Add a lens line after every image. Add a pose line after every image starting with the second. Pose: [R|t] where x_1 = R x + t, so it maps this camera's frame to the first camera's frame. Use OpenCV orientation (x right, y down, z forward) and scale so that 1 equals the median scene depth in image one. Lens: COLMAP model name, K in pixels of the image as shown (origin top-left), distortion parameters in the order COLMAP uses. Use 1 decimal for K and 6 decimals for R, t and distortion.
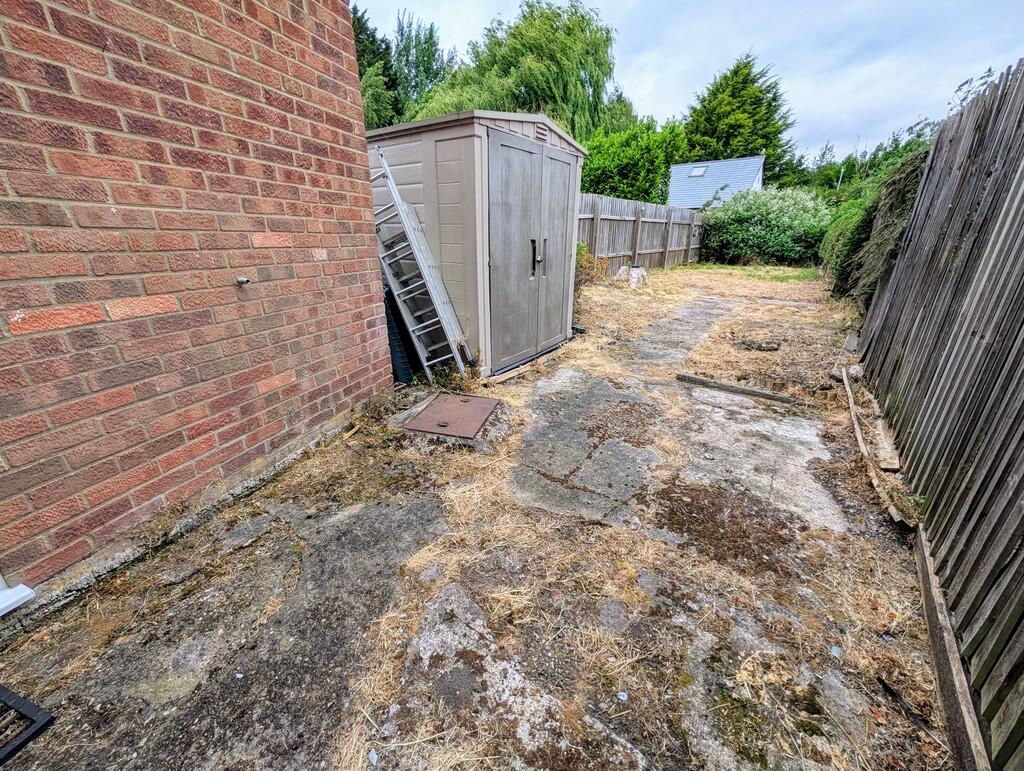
lens RADIAL K [[387.8, 0, 514.1], [0, 387.8, 381.6], [0, 0, 1]] dist [-0.000475, 0.000516]
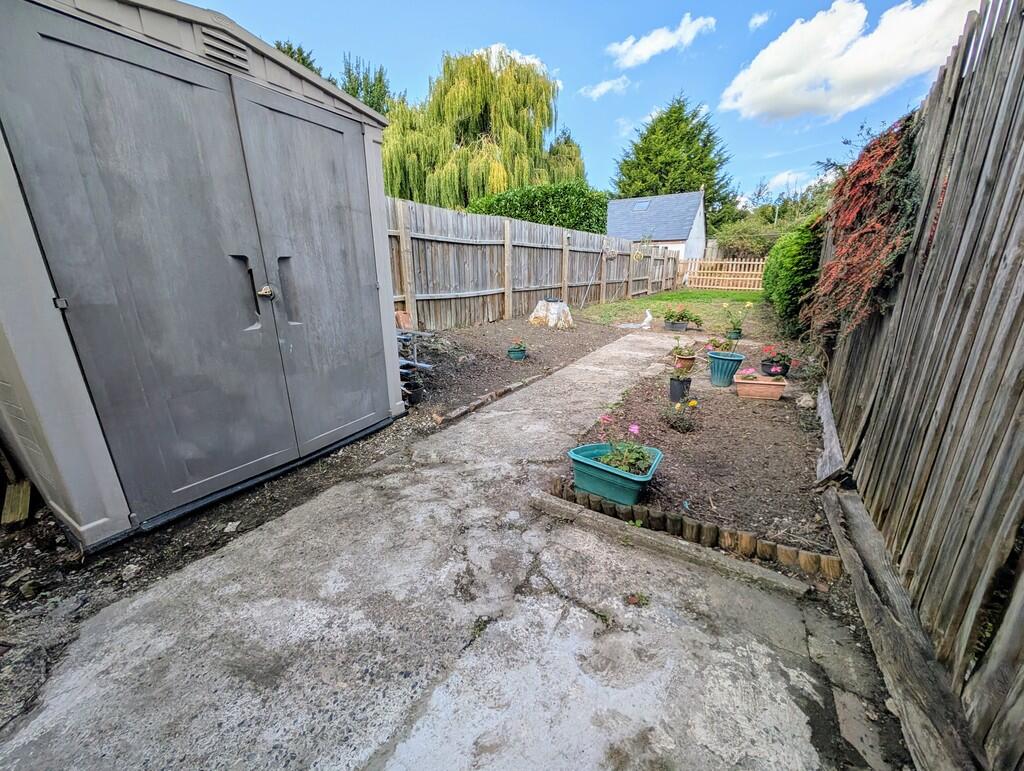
lens RADIAL K [[387.8, 0, 514.1], [0, 387.8, 381.6], [0, 0, 1]] dist [-0.000475, 0.000516]
pose [[0.996202, -0.031284, 0.081262, 0.064554], [0.037838, 0.996044, -0.080406, -0.024496], [-0.078425, 0.083176, 0.993444, 0.081067]]
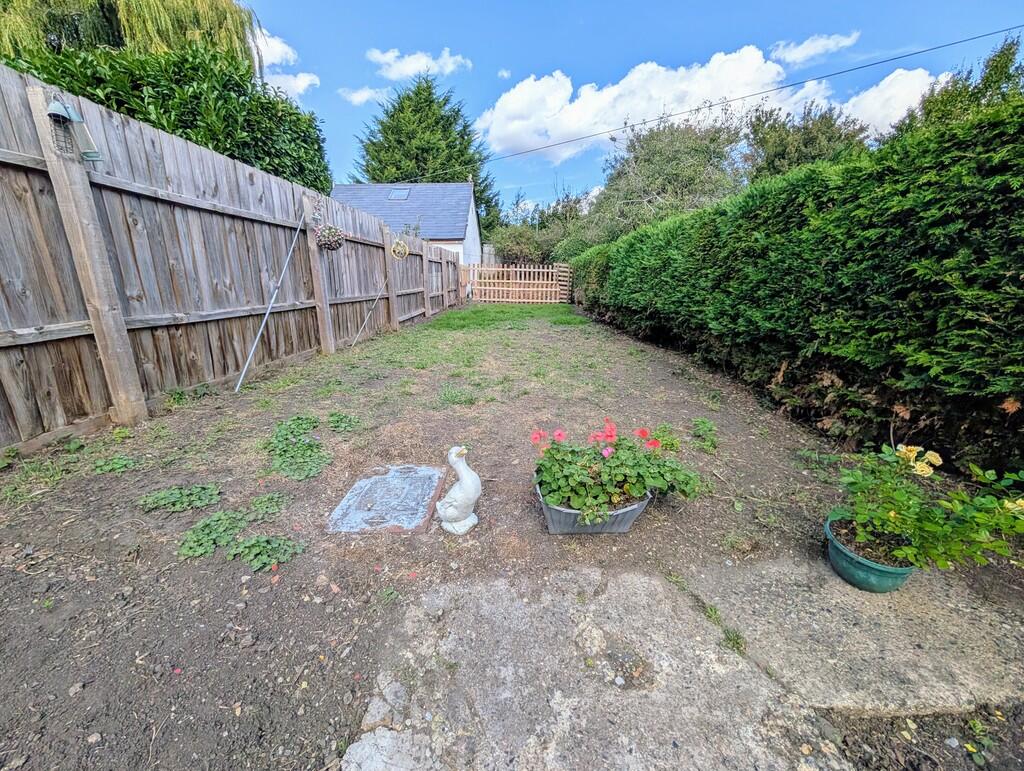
lens RADIAL K [[387.8, 0, 514.1], [0, 387.8, 381.6], [0, 0, 1]] dist [-0.000475, 0.000516]
pose [[0.802440, -0.156731, 0.575782, 0.167431], [0.216811, 0.975527, -0.036616, -0.106617], [-0.555952, 0.154218, 0.816783, 0.309713]]
